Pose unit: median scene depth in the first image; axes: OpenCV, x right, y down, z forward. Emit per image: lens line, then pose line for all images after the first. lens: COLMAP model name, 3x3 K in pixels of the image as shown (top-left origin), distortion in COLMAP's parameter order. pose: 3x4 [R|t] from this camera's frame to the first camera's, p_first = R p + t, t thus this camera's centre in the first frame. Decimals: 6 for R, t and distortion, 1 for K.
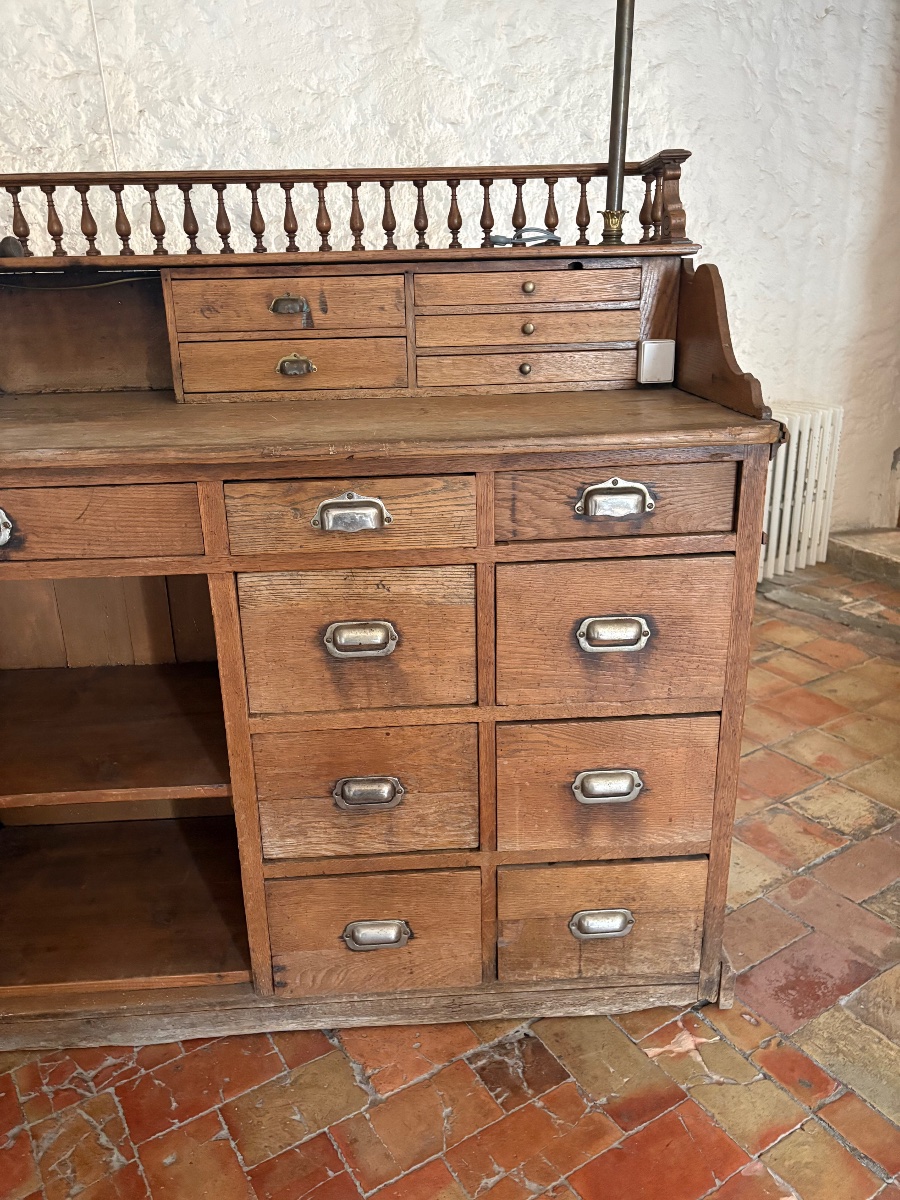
lens RADIAL K [[911.7, 0, 444.2], [0, 911.7, 602.0], [0, 0, 1]] dist [0.057408, -0.065307]
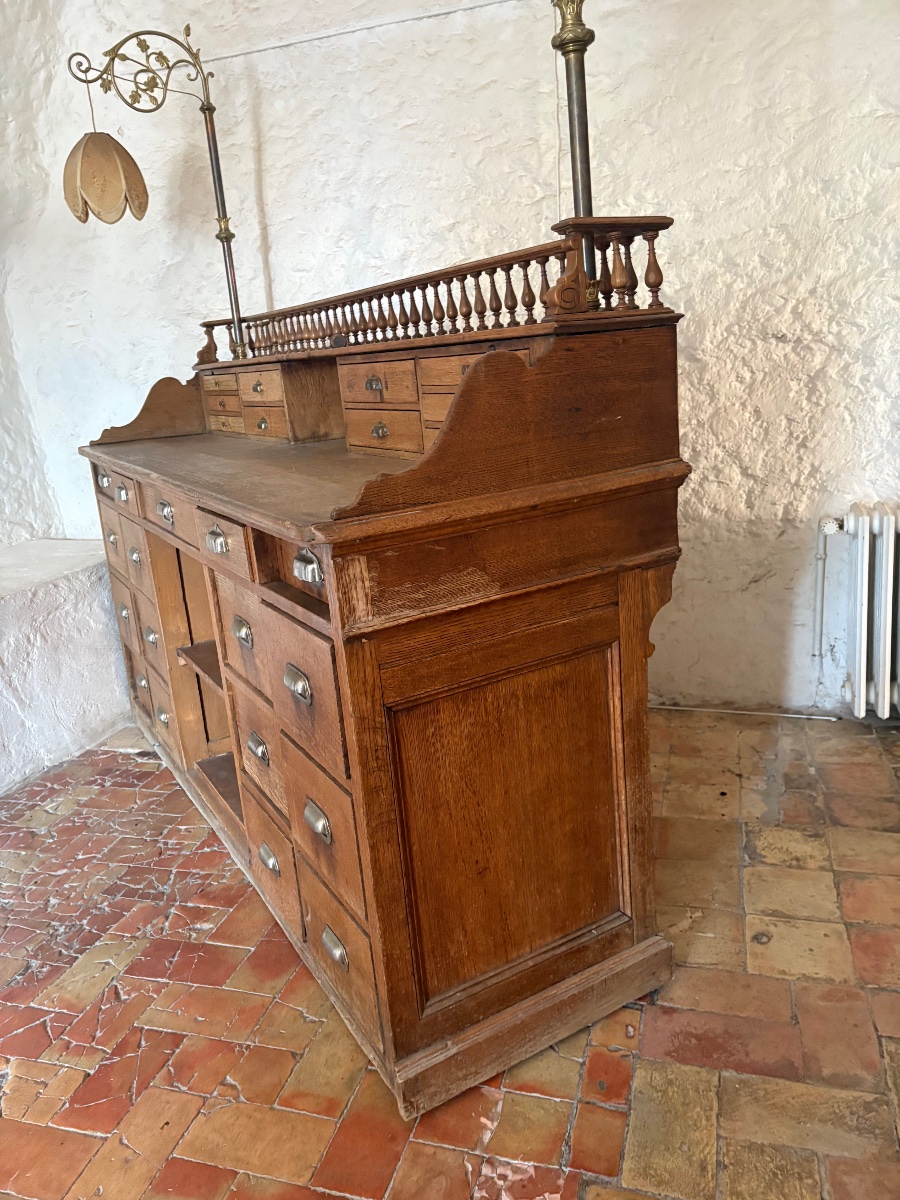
lens RADIAL K [[926.4, 0, 425.4], [0, 926.4, 591.5], [0, 0, 1]] dist [0.060372, -0.063645]
pose [[0.633086, 0.166775, -0.755902, 0.864440], [-0.196252, 0.979191, 0.051673, -0.056019], [0.748790, 0.115633, 0.652642, 0.049183]]
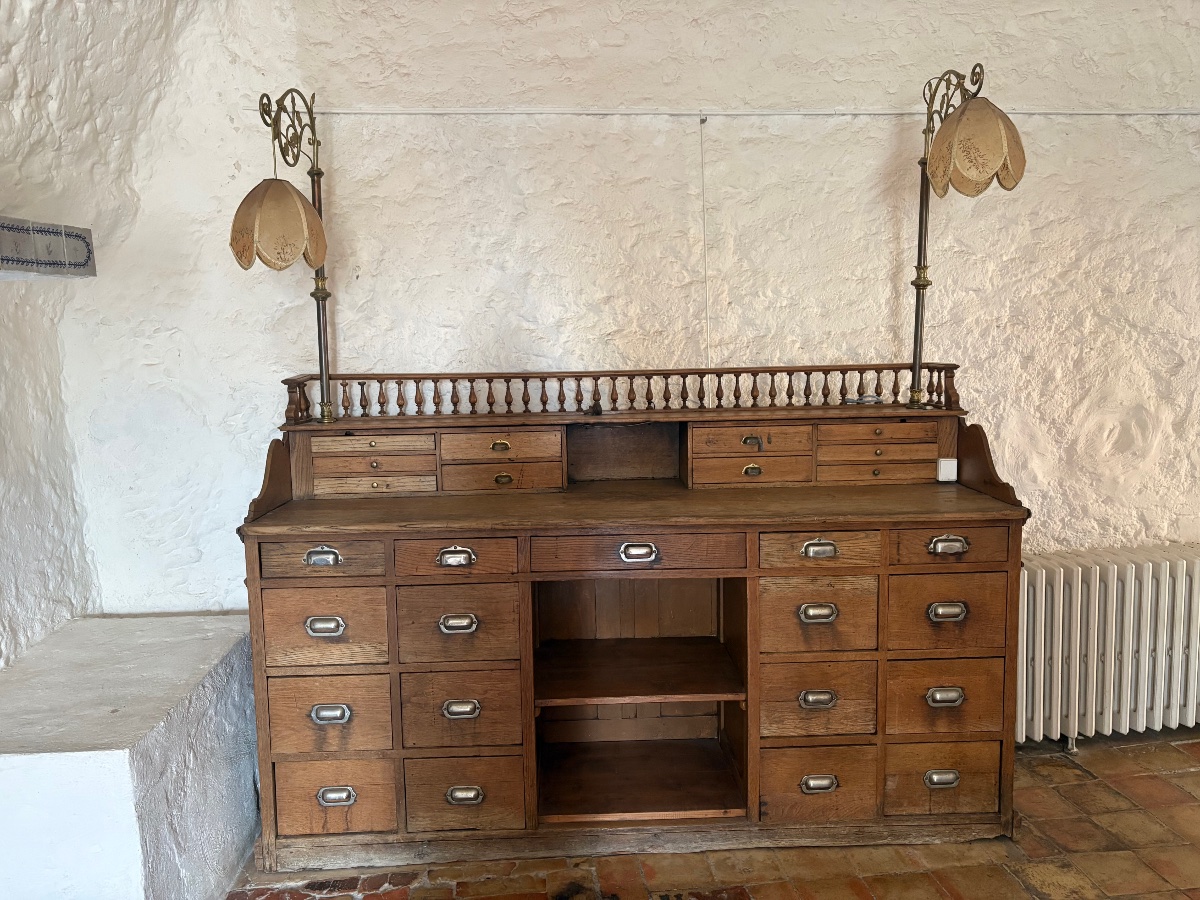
lens RADIAL K [[926.4, 0, 597.2], [0, 926.4, 446.5], [0, 0, 1]] dist [0.060372, -0.063645]
pose [[0.999808, 0.008122, -0.017831, -0.430374], [-0.011796, 0.976155, -0.216752, 0.106502], [0.015645, 0.216921, 0.976064, -0.839650]]
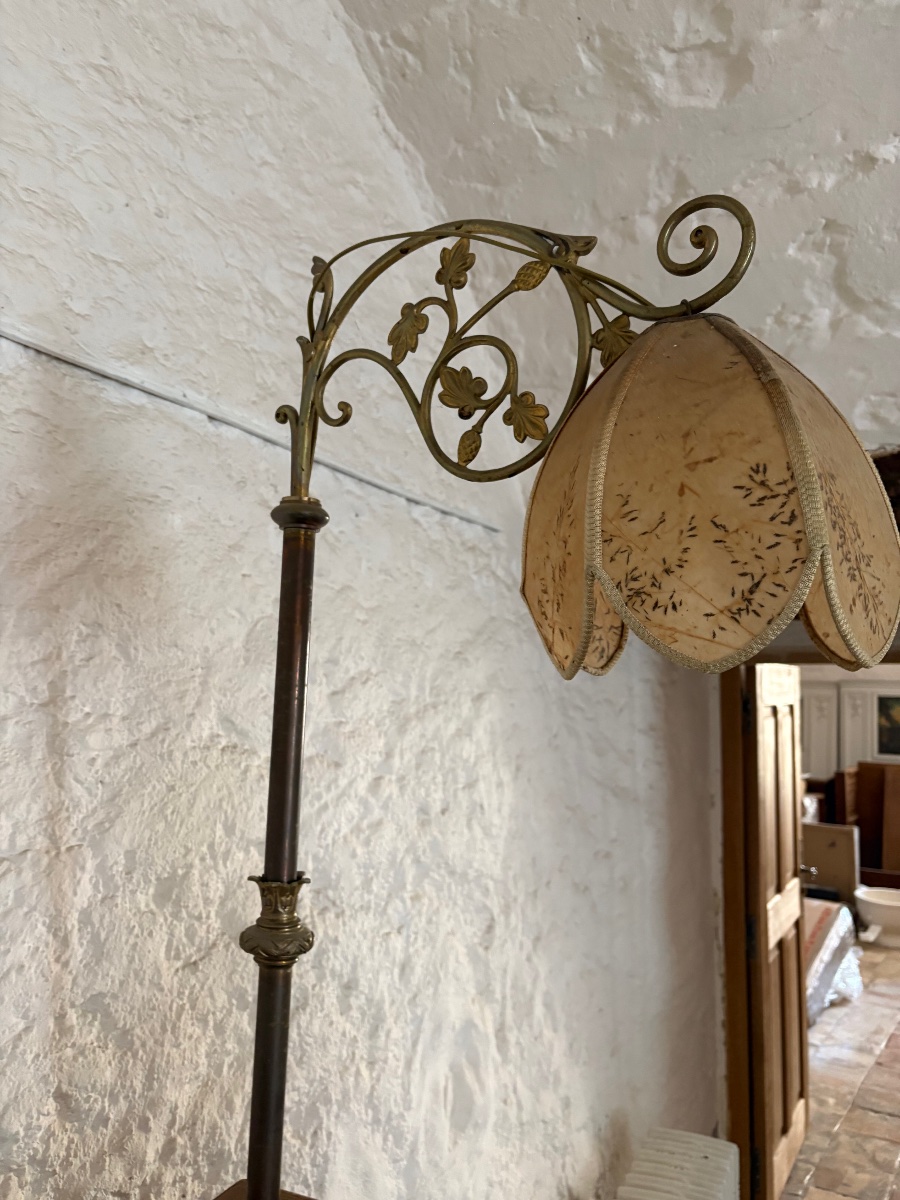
lens RADIAL K [[923.1, 0, 450.0], [0, 923.1, 600.0], [0, 0, 1]] dist [0.035336, -0.052090]
pose [[0.841818, 0.073051, 0.534795, -0.308981], [0.160453, 0.912142, -0.377162, -0.731547], [-0.515361, 0.403311, 0.756137, 0.862257]]
